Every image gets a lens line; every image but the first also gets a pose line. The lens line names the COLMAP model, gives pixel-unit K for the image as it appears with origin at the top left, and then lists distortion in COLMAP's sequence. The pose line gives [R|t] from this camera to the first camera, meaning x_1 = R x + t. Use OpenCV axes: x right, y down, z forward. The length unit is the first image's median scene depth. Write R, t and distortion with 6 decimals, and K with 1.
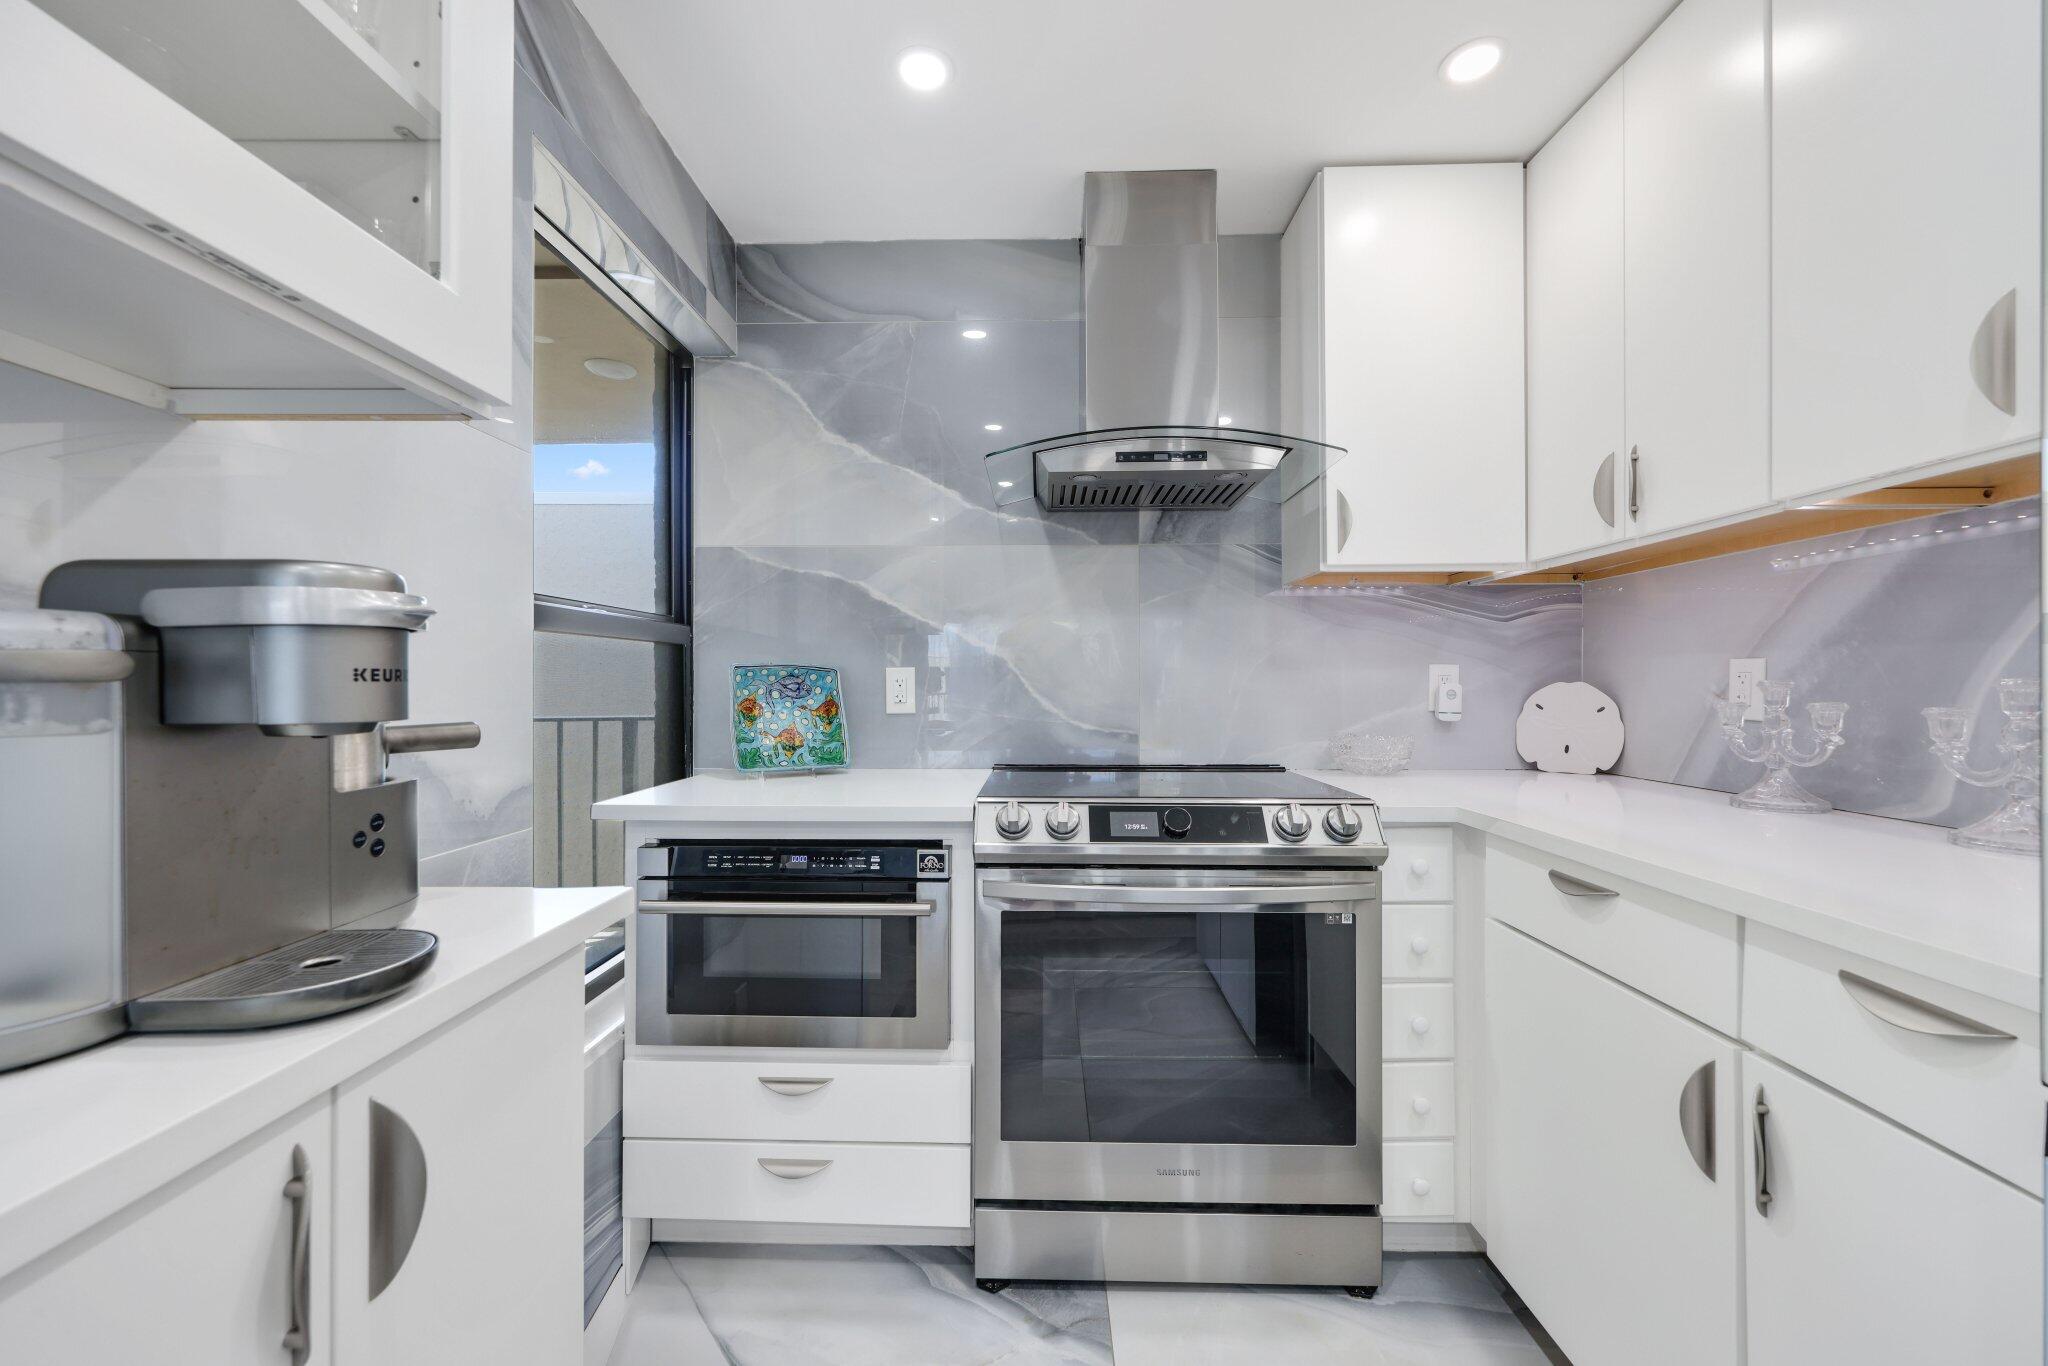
lens RADIAL K [[809.8, 0, 1027.8], [0, 809.8, 684.5], [0, 0, 1]] dist [0.001763, 0.000058]
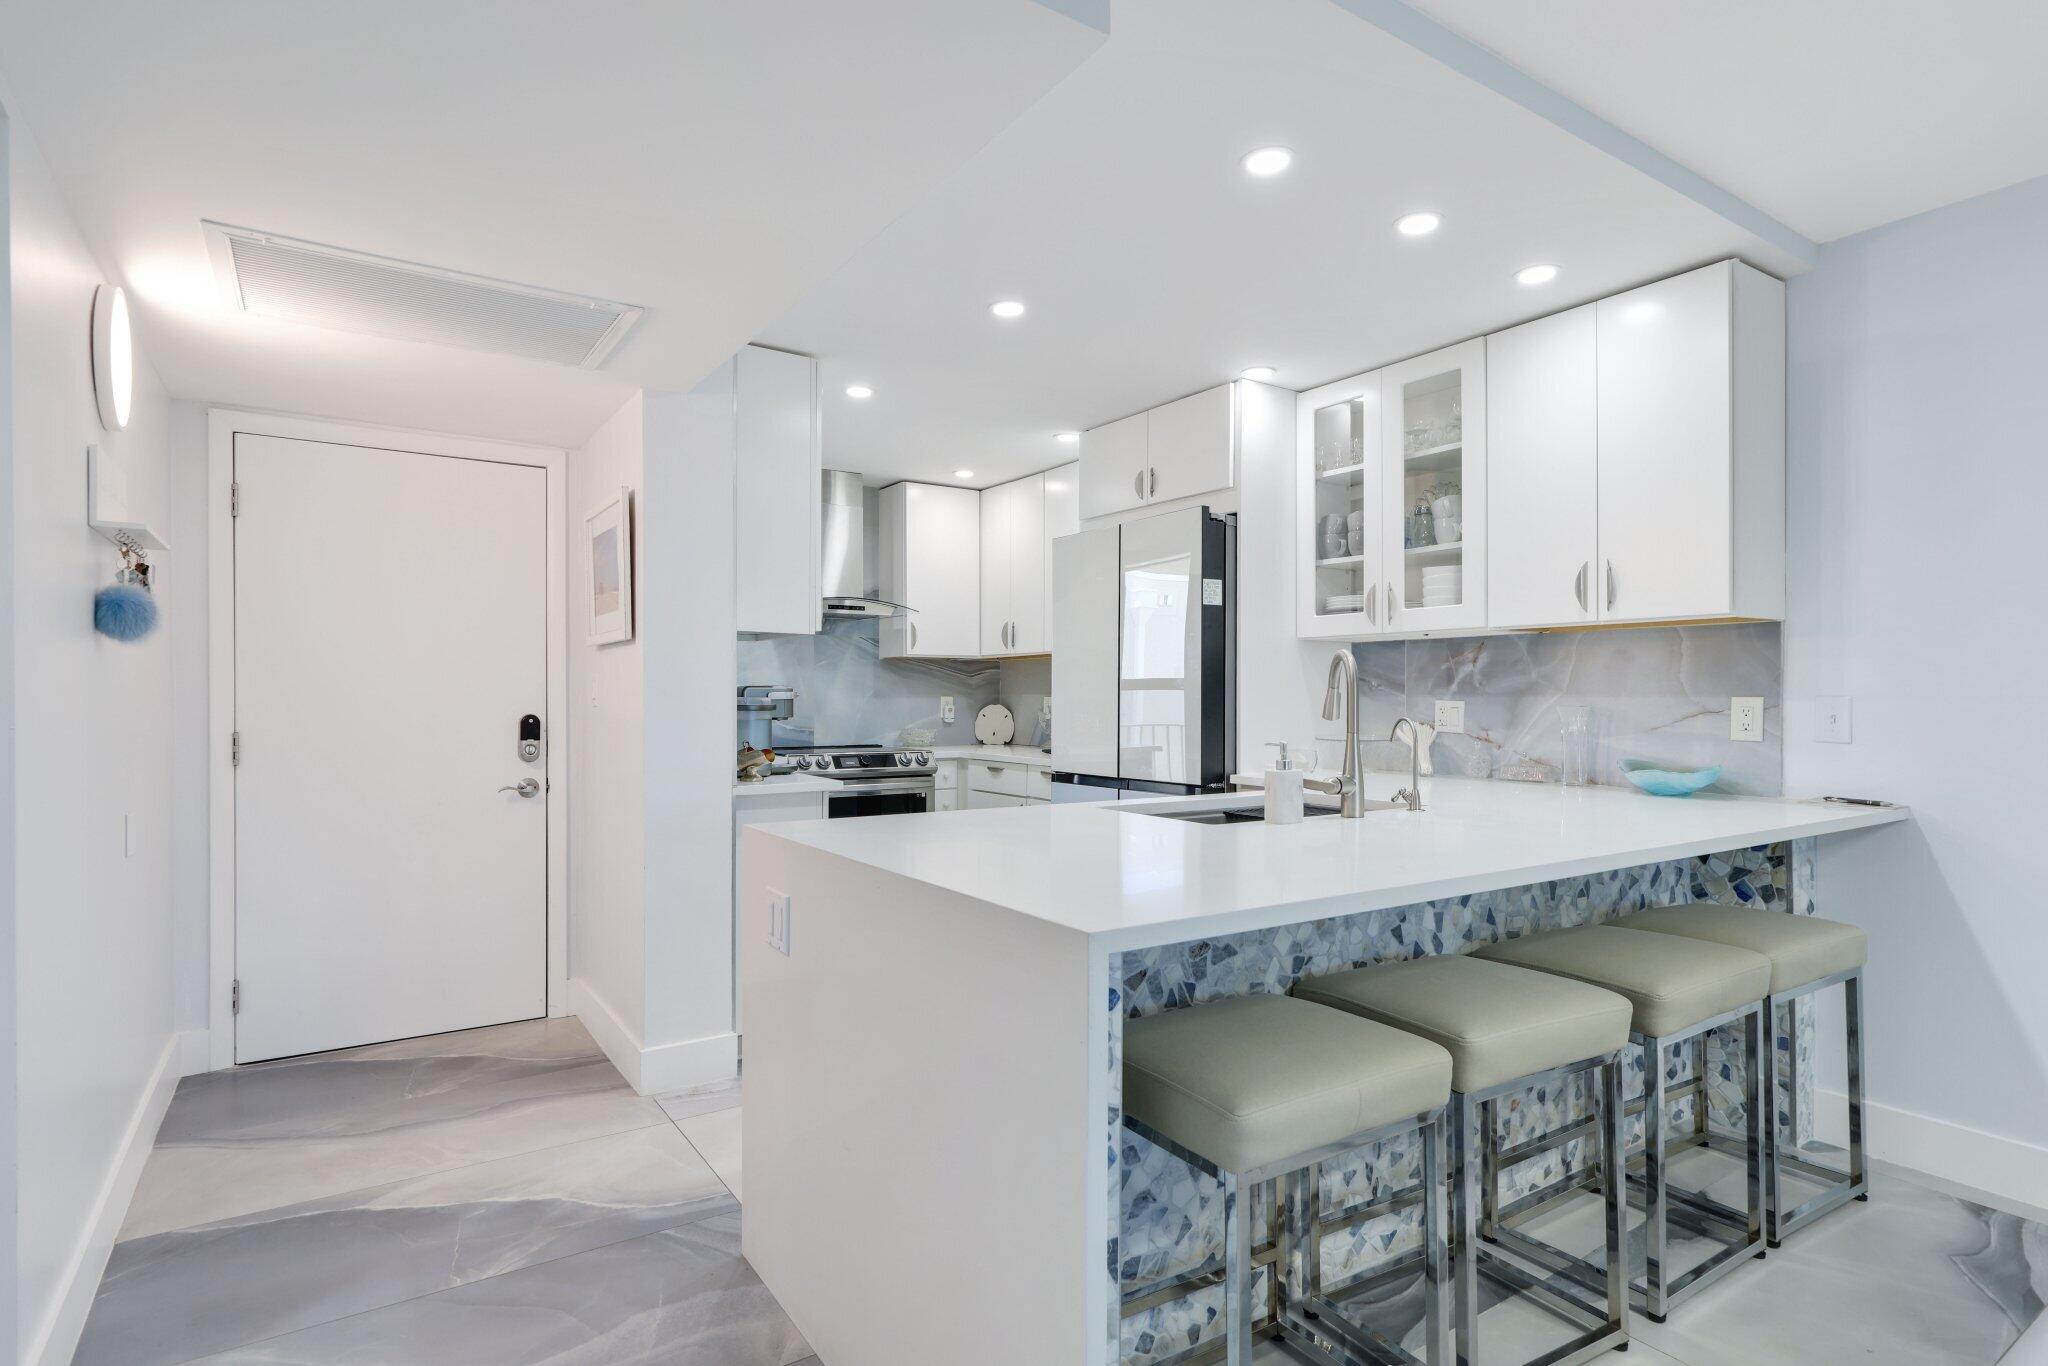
lens RADIAL K [[1052.6, 0, 1020.8], [0, 1052.6, 688.2], [0, 0, 1]] dist [0.001047, 0.000223]
pose [[0.823661, 0.009213, 0.567008, -1.244498], [-0.004228, 0.999940, -0.010106, -0.026183], [-0.567067, 0.005927, 0.823651, -1.936593]]
